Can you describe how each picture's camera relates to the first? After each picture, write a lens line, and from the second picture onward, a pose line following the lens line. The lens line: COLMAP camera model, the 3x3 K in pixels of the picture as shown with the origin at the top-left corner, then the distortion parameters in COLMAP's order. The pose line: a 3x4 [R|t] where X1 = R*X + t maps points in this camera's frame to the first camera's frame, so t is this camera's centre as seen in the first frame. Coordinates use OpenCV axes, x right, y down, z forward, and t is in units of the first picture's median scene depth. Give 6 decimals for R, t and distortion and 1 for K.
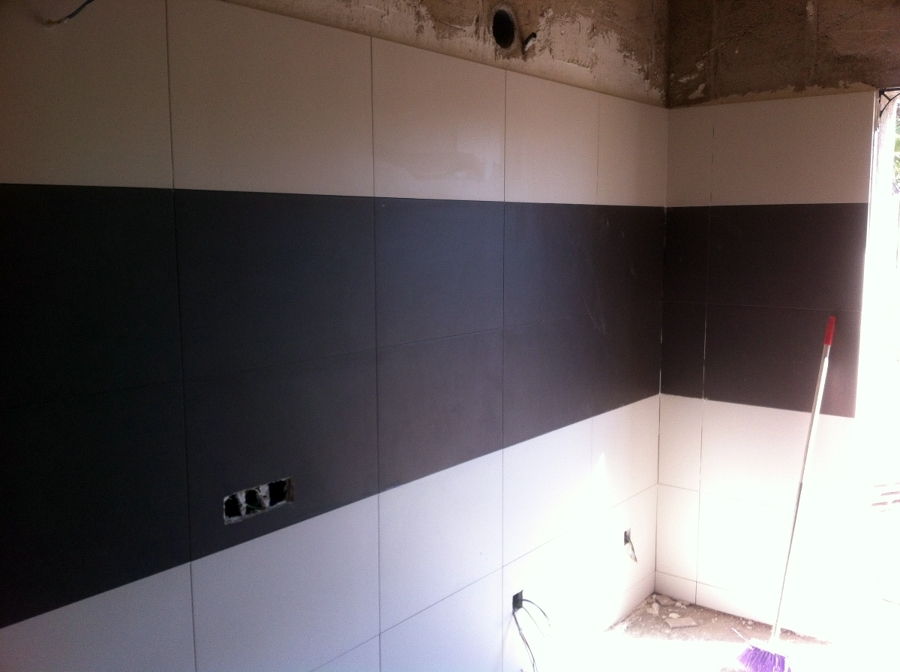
lens RADIAL K [[869.8, 0, 449.6], [0, 869.8, 341.4], [0, 0, 1]] dist [0.048241, -0.145446]
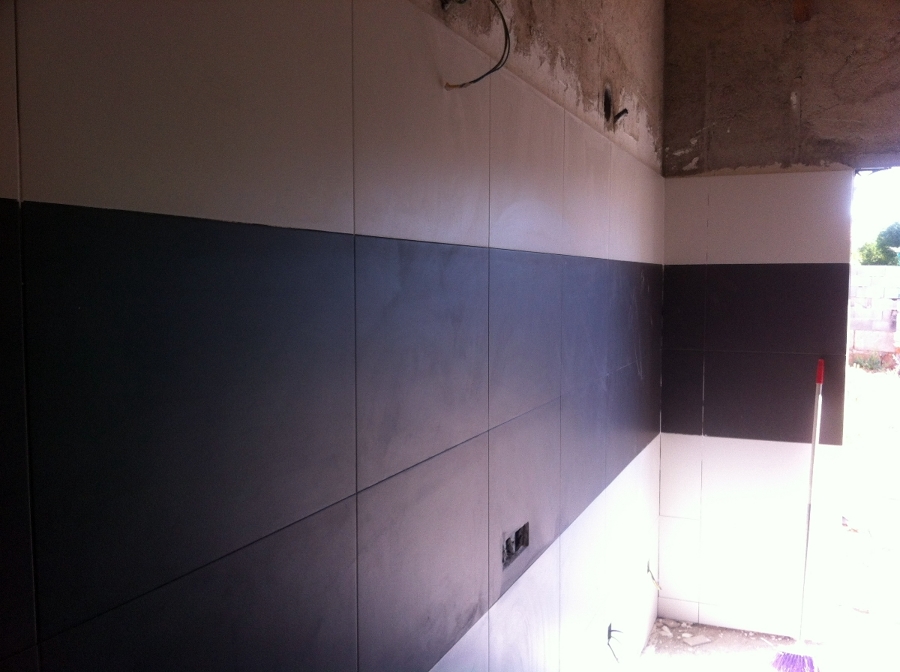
lens RADIAL K [[859.4, 0, 447.6], [0, 859.4, 349.7], [0, 0, 1]] dist [0.108276, -0.314841]
pose [[0.964046, -0.017125, 0.265183, -0.336717], [0.030443, 0.998468, -0.046194, -0.003042], [-0.263986, 0.052606, 0.963091, 0.012619]]
